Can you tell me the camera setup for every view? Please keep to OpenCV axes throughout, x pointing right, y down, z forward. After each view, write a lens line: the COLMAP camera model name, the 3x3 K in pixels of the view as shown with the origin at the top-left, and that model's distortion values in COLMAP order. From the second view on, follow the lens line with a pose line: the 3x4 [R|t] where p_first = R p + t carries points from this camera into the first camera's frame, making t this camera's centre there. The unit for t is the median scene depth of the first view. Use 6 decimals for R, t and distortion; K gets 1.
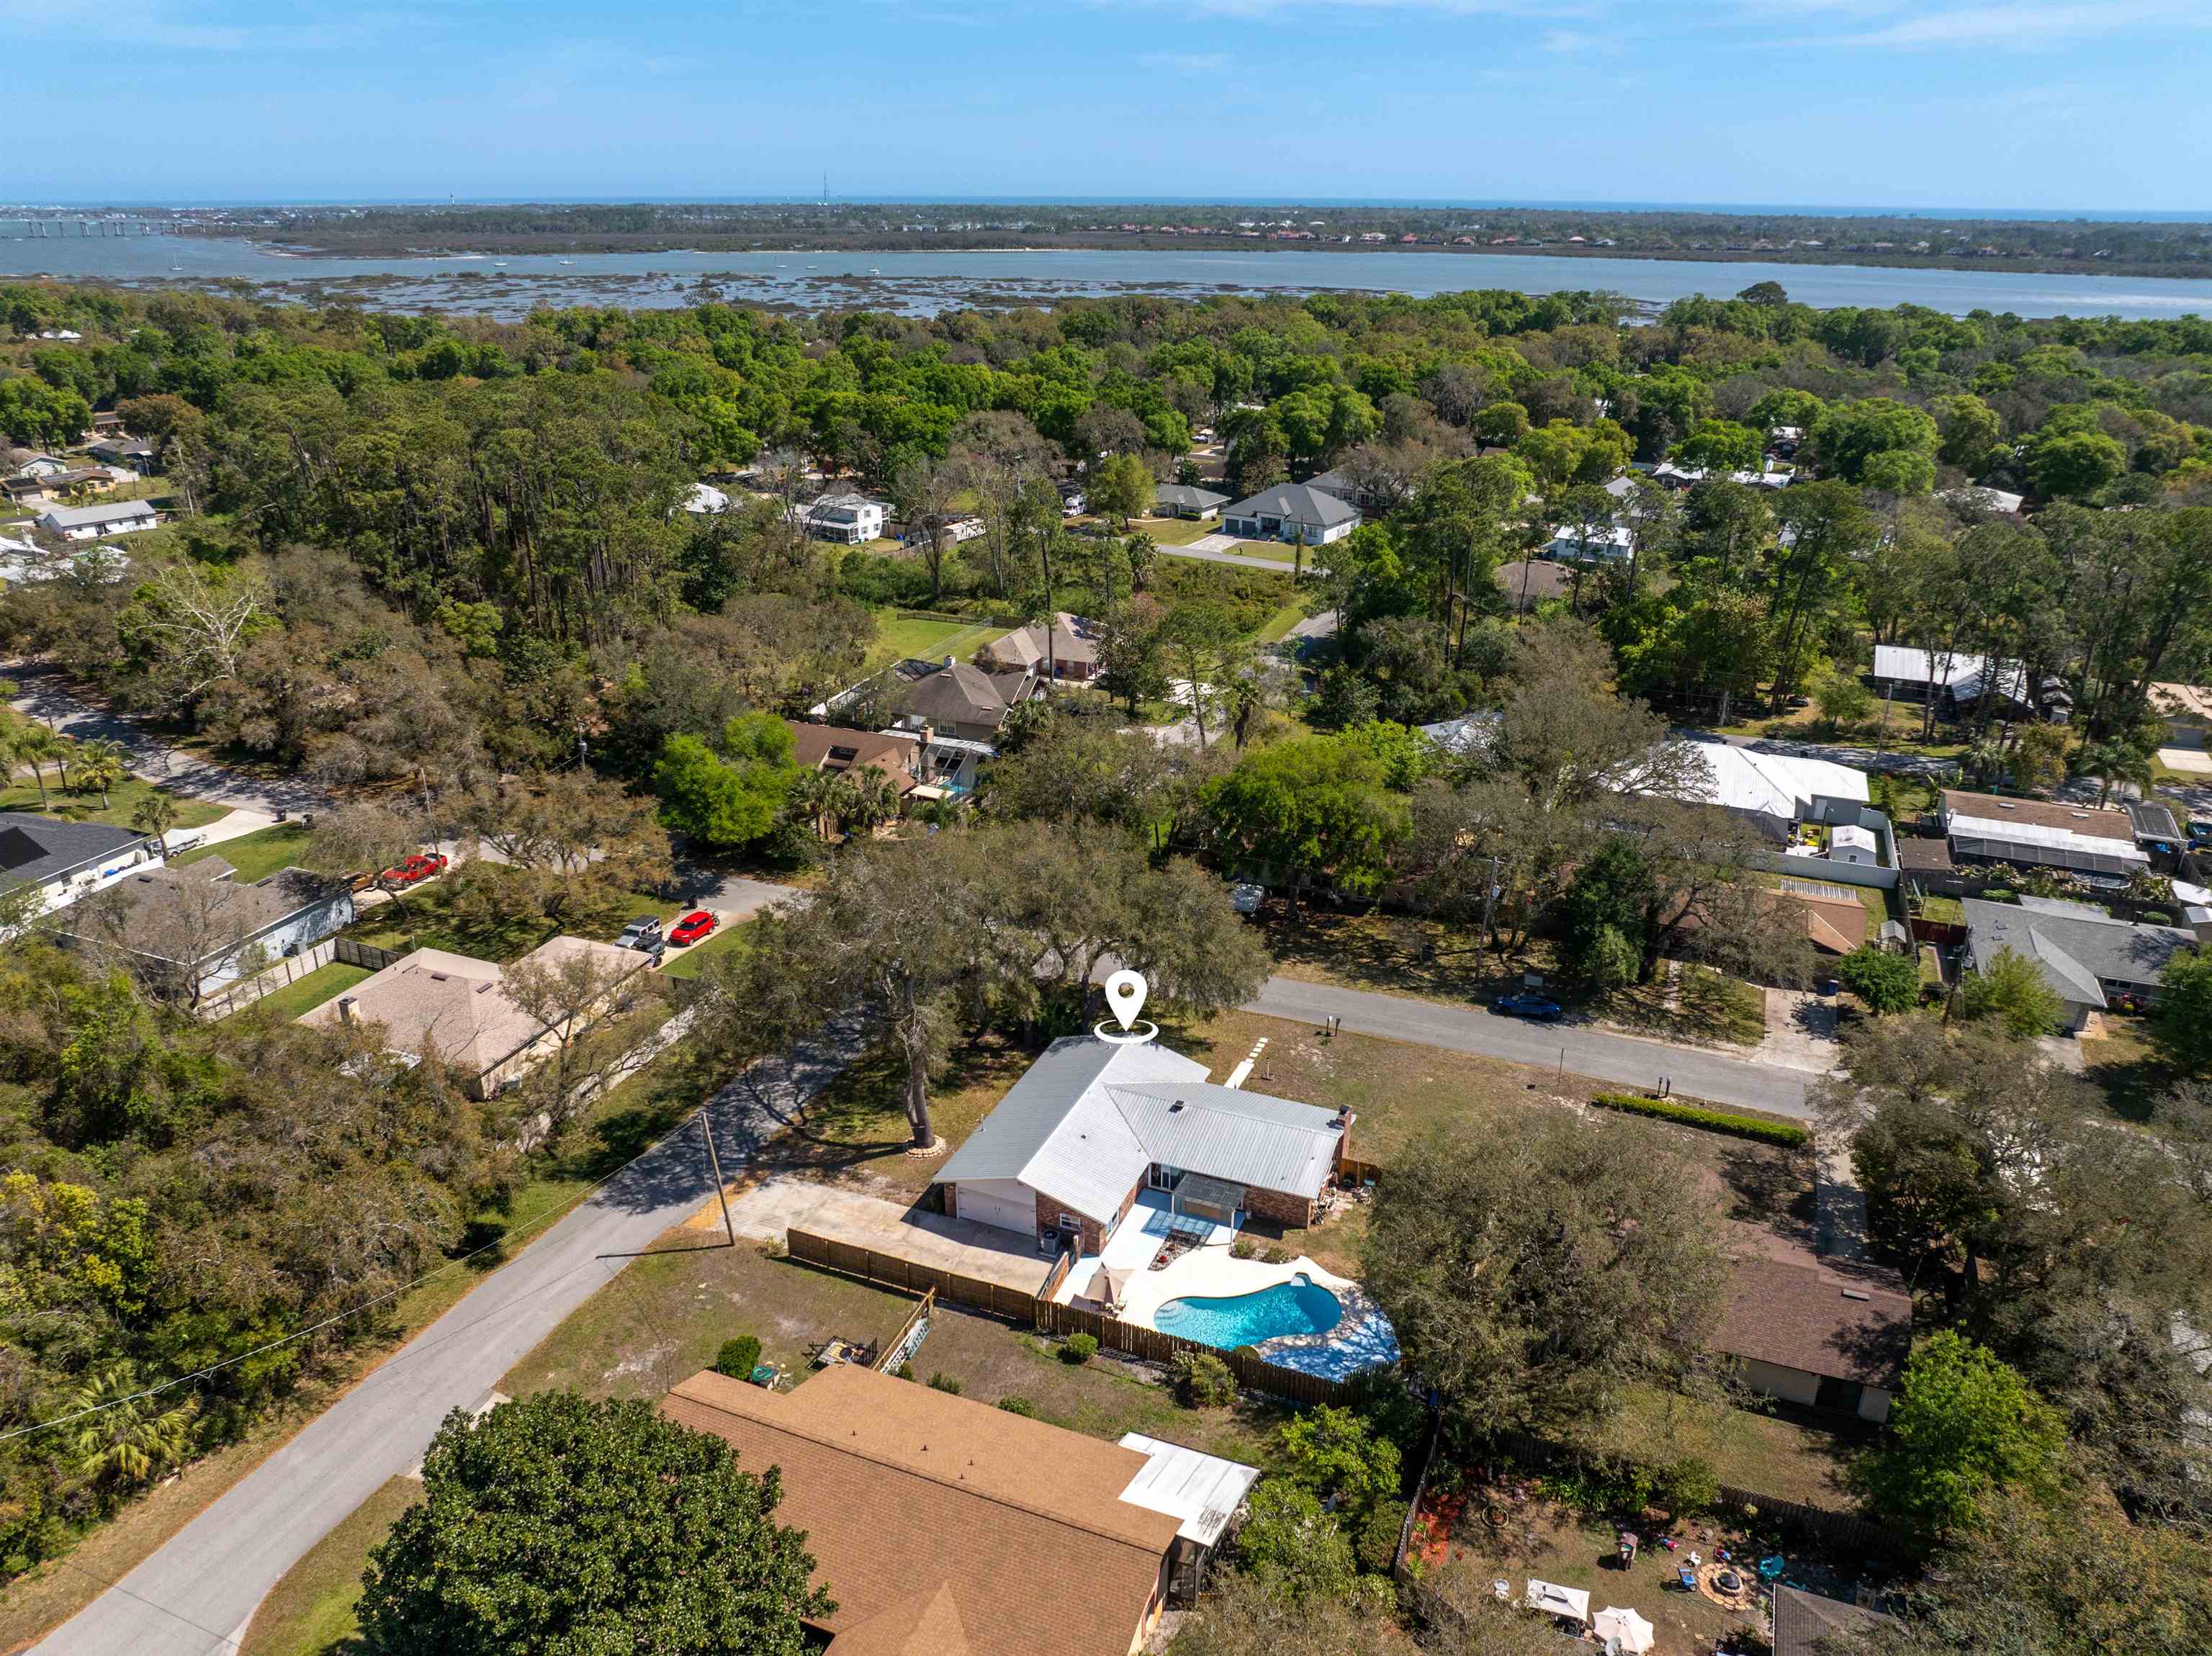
lens RADIAL K [[1554.8, 0, 1119.2], [0, 1554.8, 825.6], [0, 0, 1]] dist [-0.038768, 0.005178]
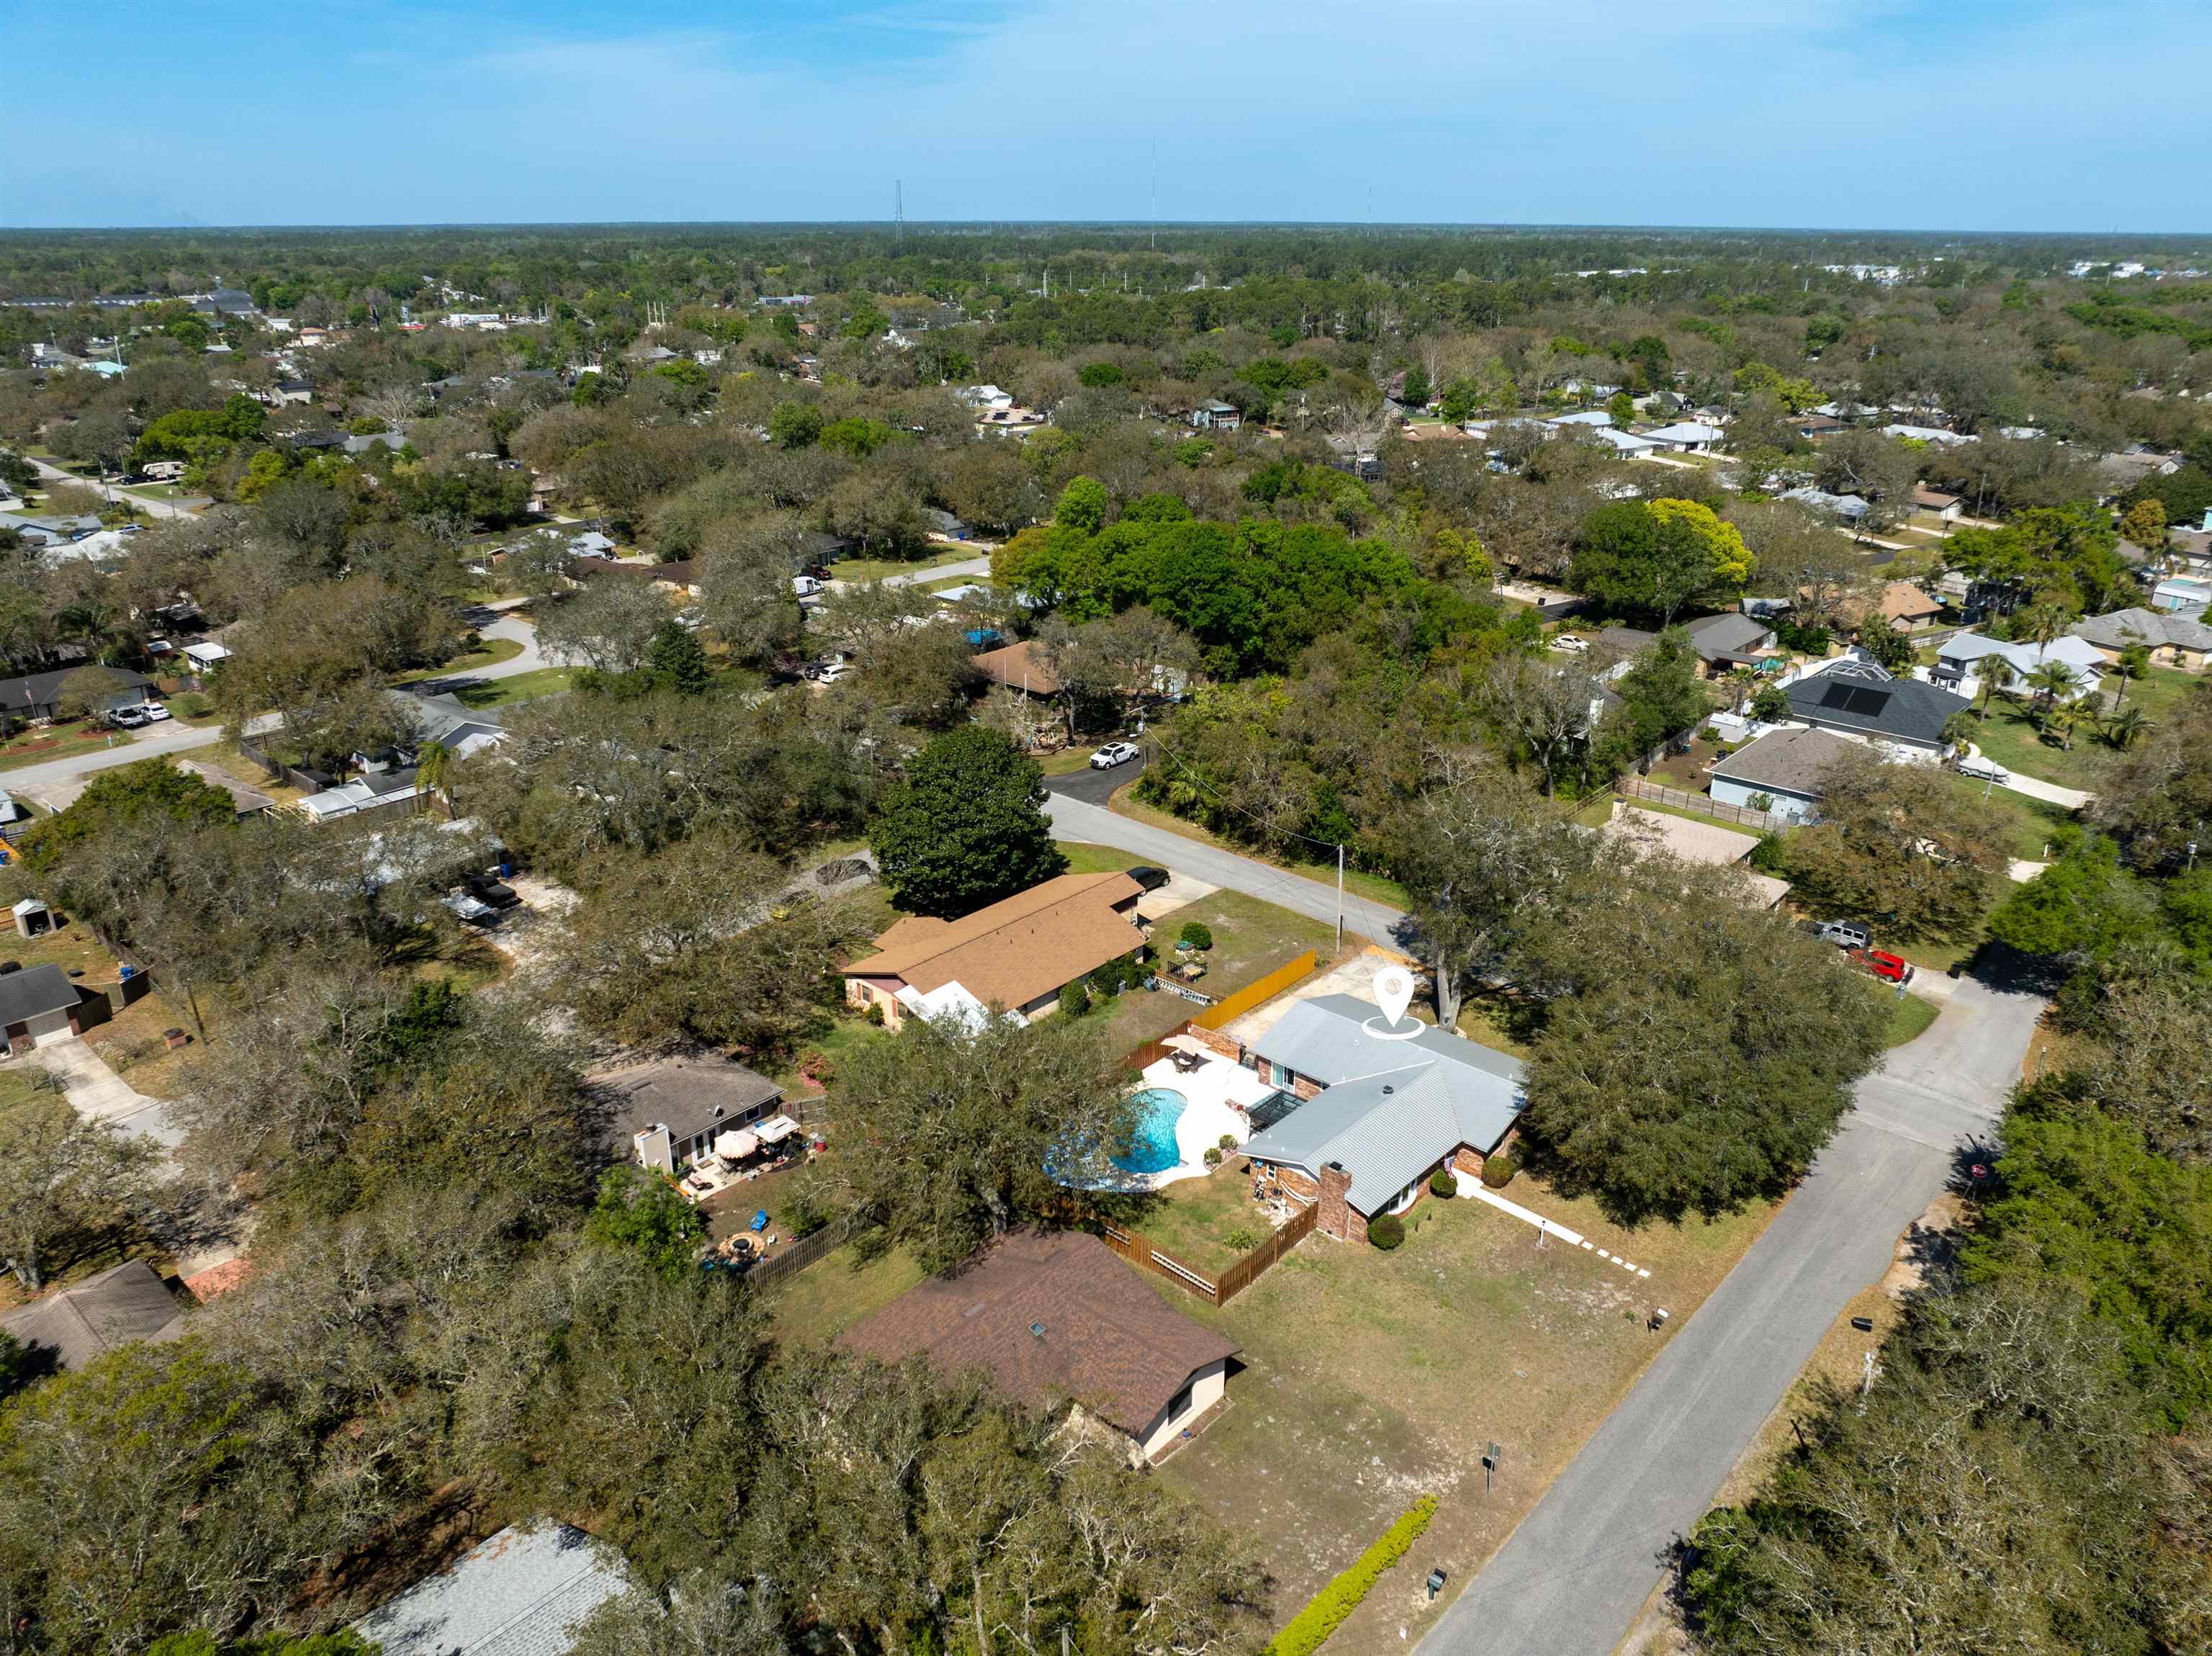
lens RADIAL K [[1554.8, 0, 1119.2], [0, 1554.8, 825.6], [0, 0, 1]] dist [-0.038768, 0.005178]
pose [[-0.336813, 0.337334, -0.879069, 0.664420], [-0.364662, 0.814023, 0.452093, -0.252533], [0.868089, 0.472834, -0.151161, 0.658986]]
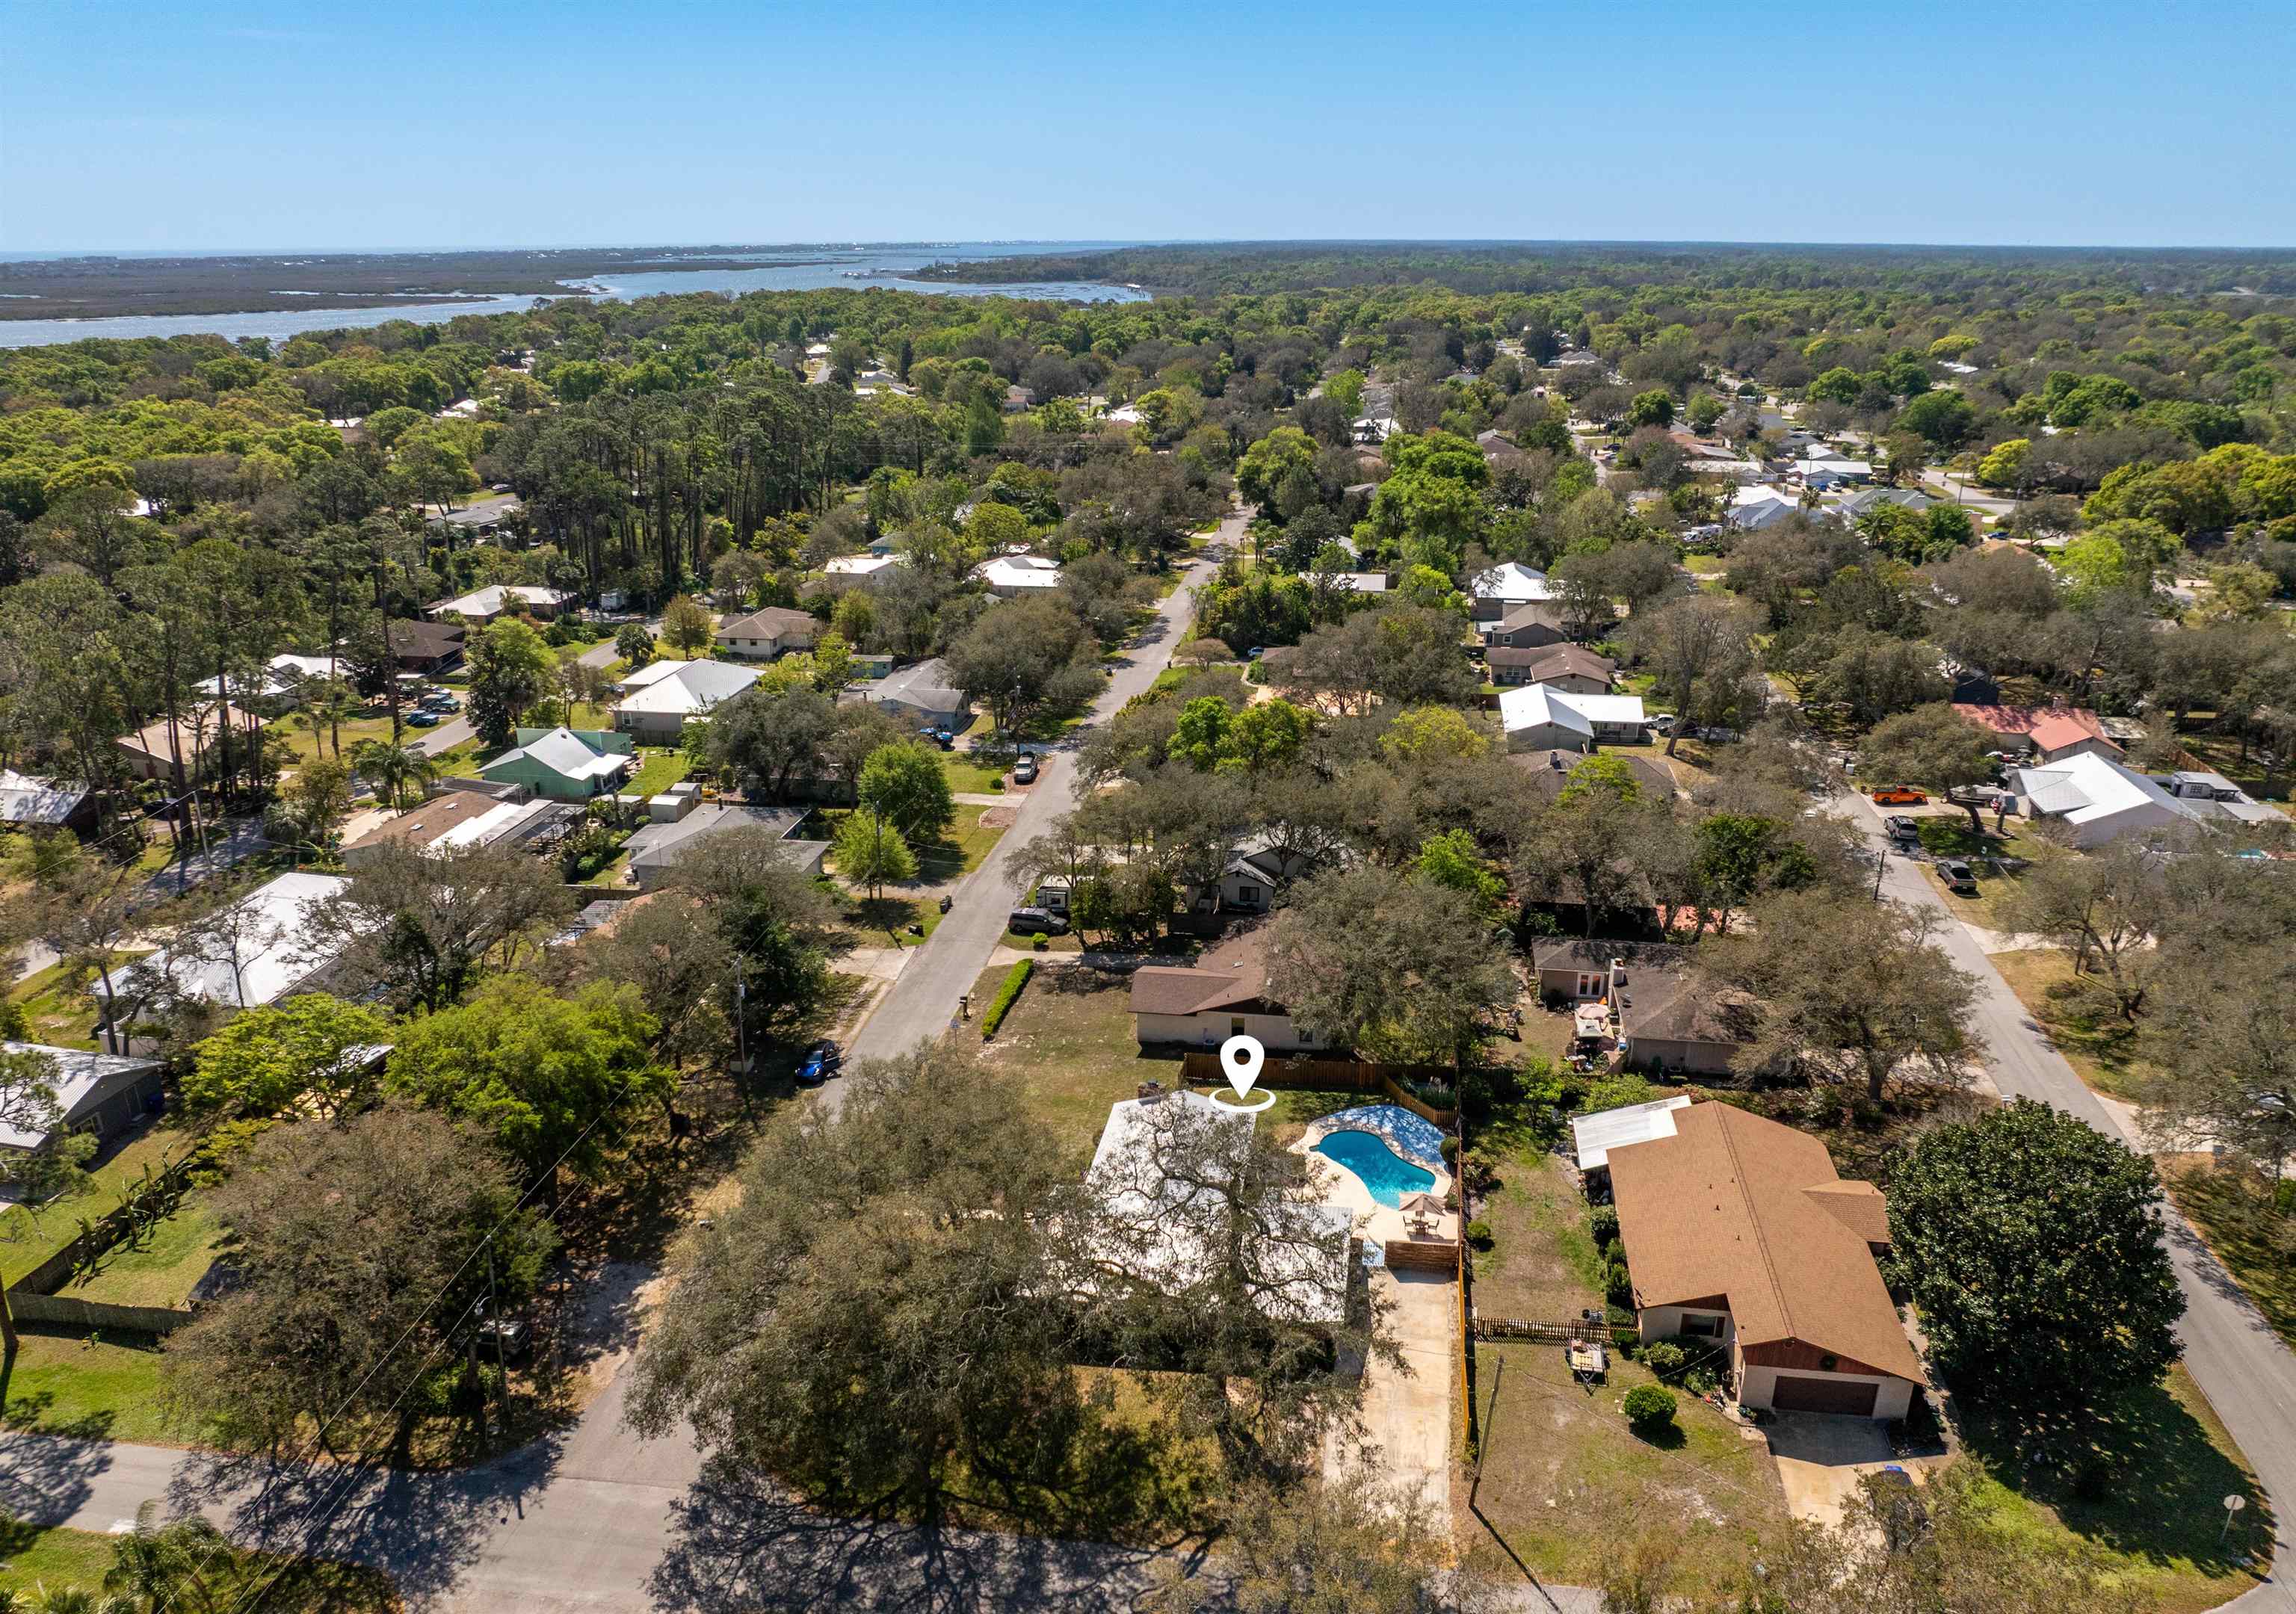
lens RADIAL K [[1655.1, 0, 1148.0], [0, 1655.1, 807.0], [0, 0, 1]] dist [-0.002443, -0.000598]
pose [[-0.222920, -0.322591, 0.919914, -0.606257], [0.368911, 0.845561, 0.385915, -0.302409], [-0.902336, 0.425395, -0.069485, 0.708786]]
